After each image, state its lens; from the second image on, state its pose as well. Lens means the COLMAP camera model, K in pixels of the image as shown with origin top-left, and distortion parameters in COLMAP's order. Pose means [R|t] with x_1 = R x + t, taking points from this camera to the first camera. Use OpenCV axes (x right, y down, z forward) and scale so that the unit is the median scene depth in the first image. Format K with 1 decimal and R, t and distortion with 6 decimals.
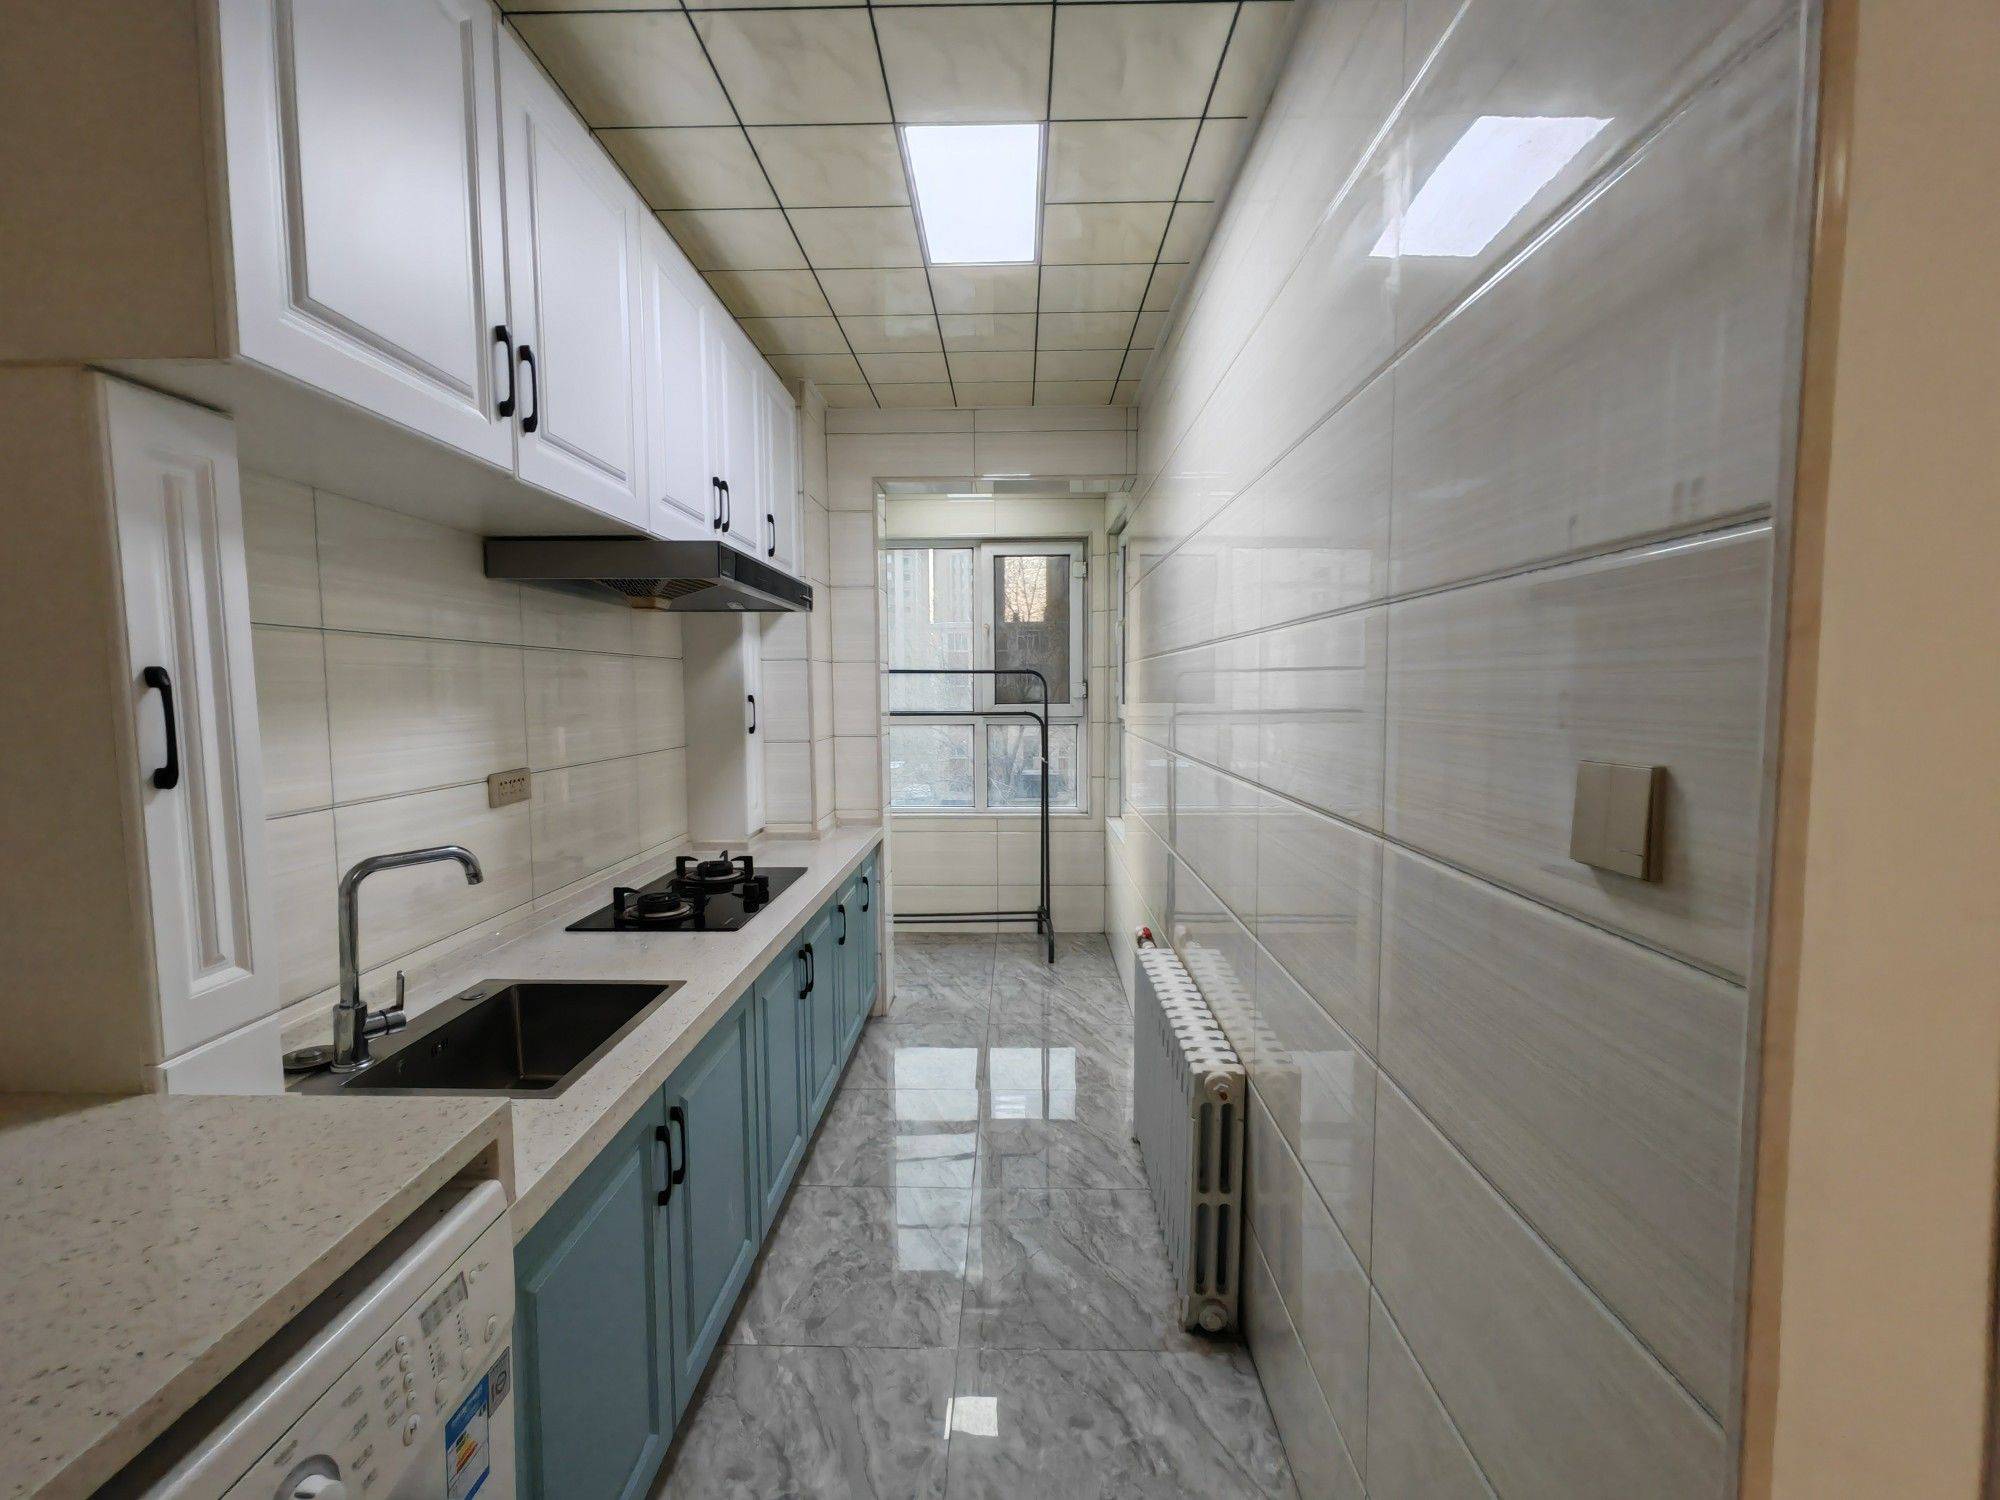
lens RADIAL K [[895.3, 0, 1000.0], [0, 895.3, 760.0], [0, 0, 1]] dist [-0.002984, -0.000184]
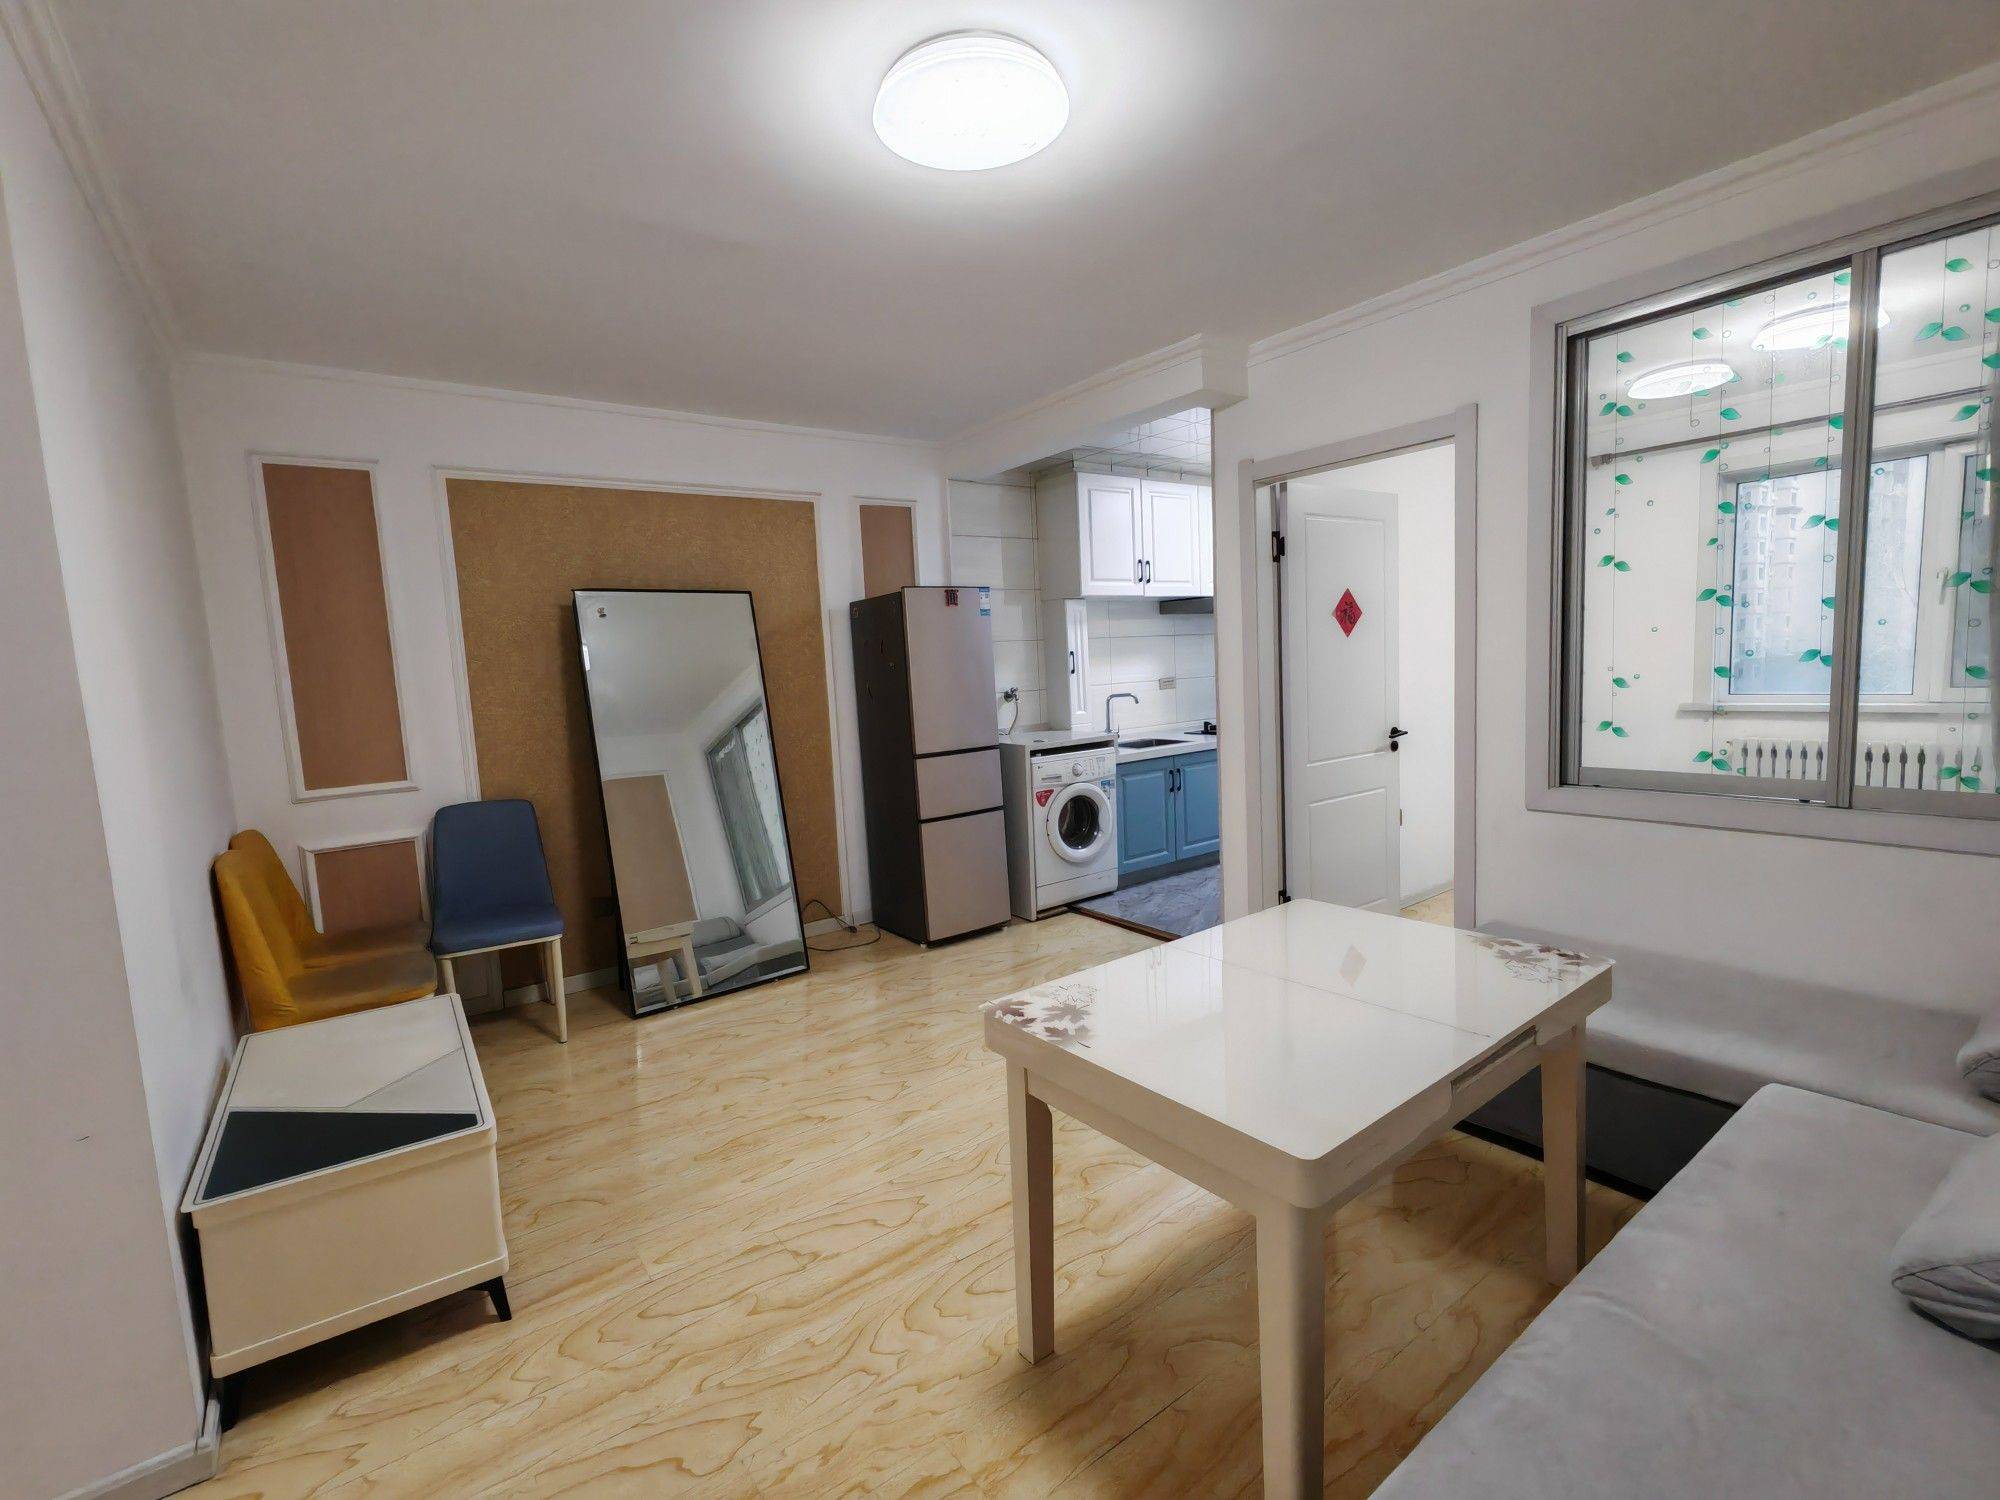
lens RADIAL K [[895.3, 0, 1005.5], [0, 895.3, 751.0], [0, 0, 1]] dist [-0.002984, -0.000184]
pose [[0.615662, 0.055874, -0.786027, 2.243507], [-0.017775, 0.998214, 0.057035, 0.144100], [0.787810, -0.021143, 0.615555, -1.929196]]
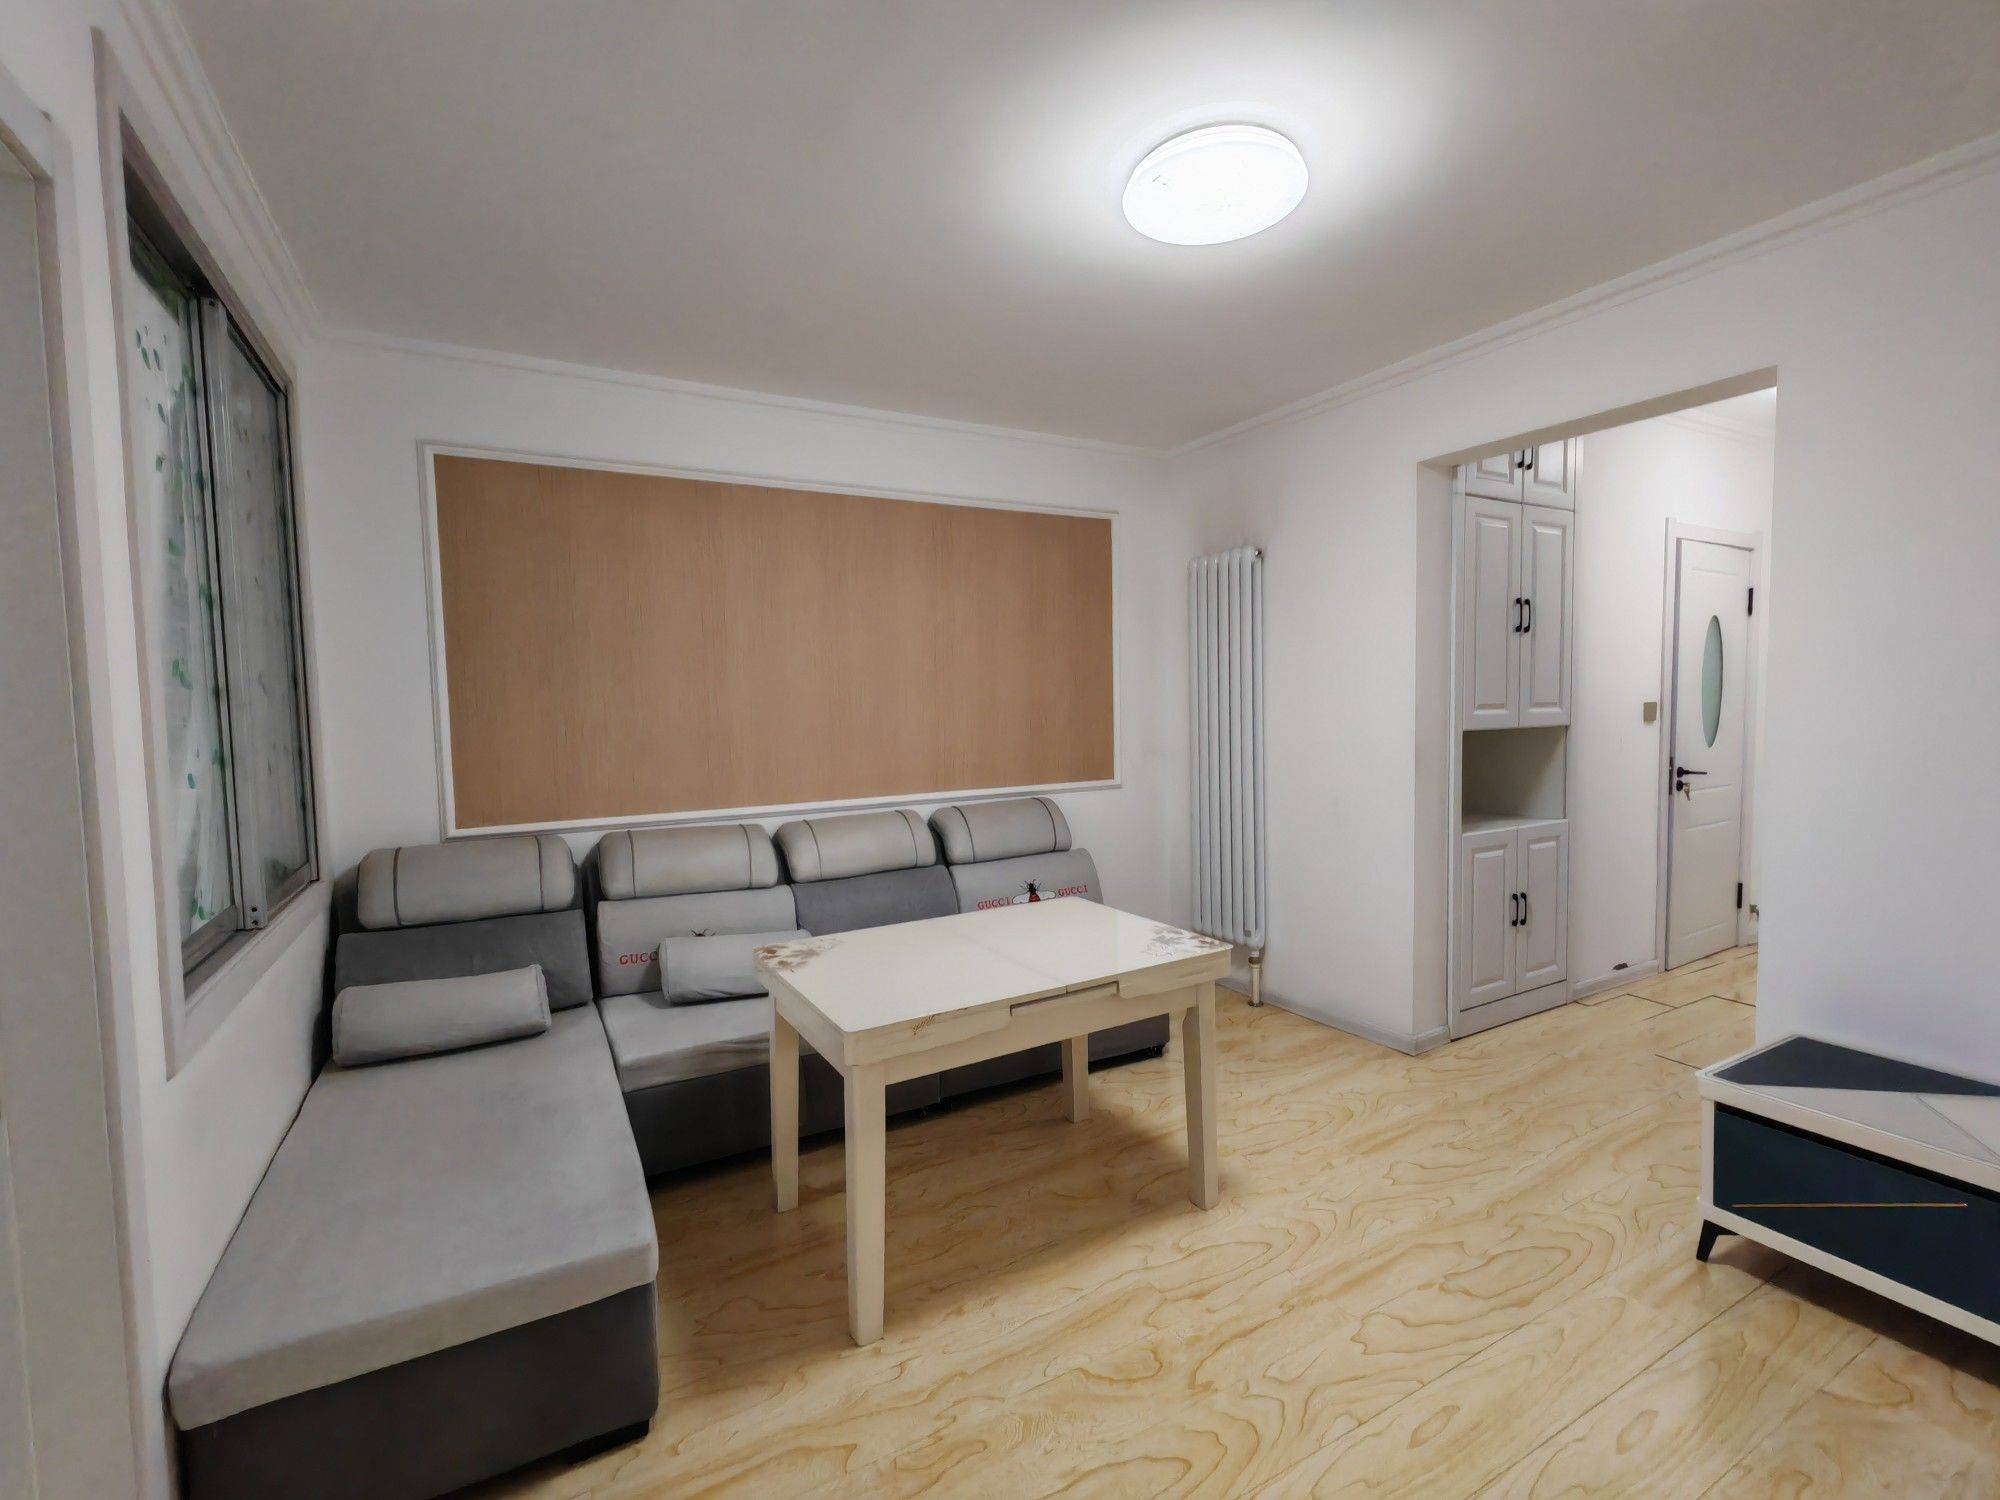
lens RADIAL K [[895.3, 0, 998.6], [0, 895.3, 754.5], [0, 0, 1]] dist [-0.002984, -0.000184]
pose [[-0.506542, -0.035087, 0.861501, -4.658175], [0.091605, 0.991326, 0.094237, -0.268737], [-0.857335, 0.126653, -0.498935, 4.050732]]
